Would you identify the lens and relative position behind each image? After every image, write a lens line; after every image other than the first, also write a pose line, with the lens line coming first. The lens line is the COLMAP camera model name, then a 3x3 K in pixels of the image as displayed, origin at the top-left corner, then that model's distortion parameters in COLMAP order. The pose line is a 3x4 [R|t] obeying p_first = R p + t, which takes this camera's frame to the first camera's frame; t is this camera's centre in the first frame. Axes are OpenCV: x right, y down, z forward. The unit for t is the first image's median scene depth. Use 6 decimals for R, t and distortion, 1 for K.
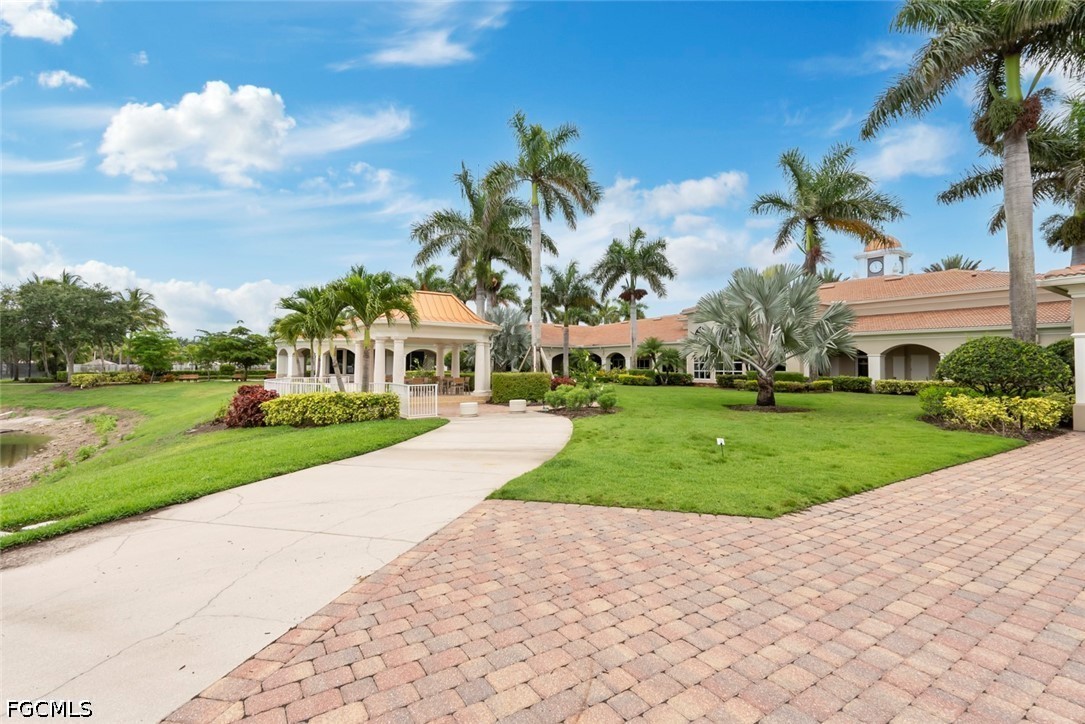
lens RADIAL K [[508.2, 0, 542.5], [0, 508.2, 362.0], [0, 0, 1]] dist [-0.000303, -0.000116]
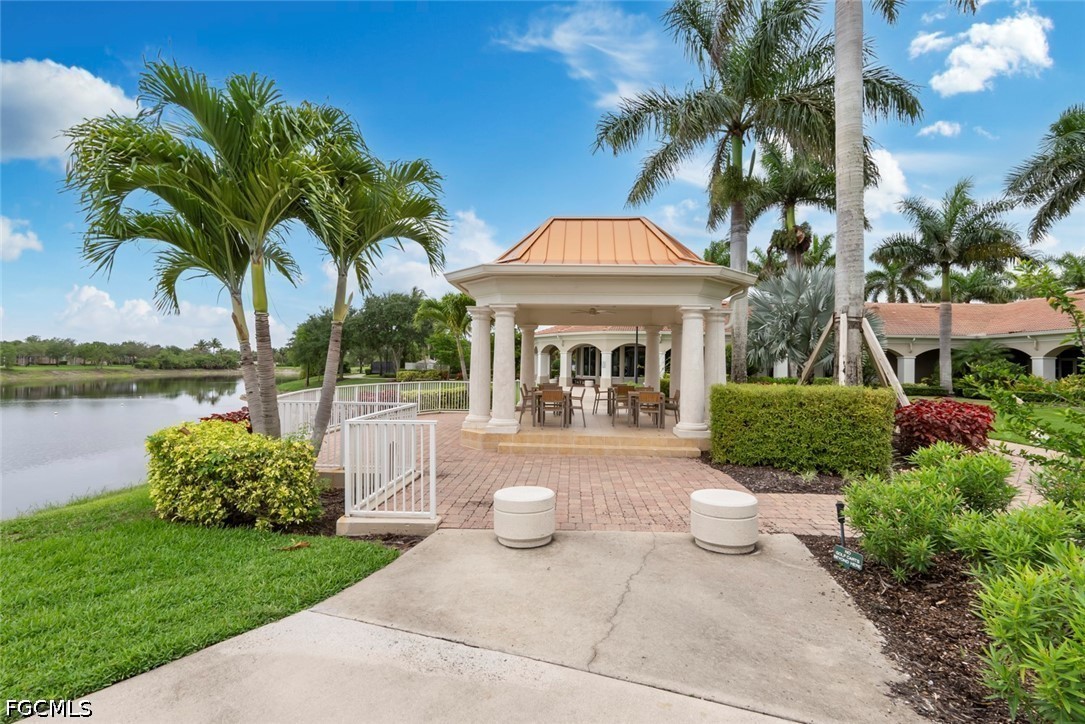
lens RADIAL K [[508.2, 0, 542.5], [0, 508.2, 362.0], [0, 0, 1]] dist [-0.000303, -0.000116]
pose [[0.813318, 0.001251, -0.581818, 0.010430], [-0.004836, 0.999978, -0.004610, 0.002951], [0.581799, 0.006563, 0.813306, 0.277508]]
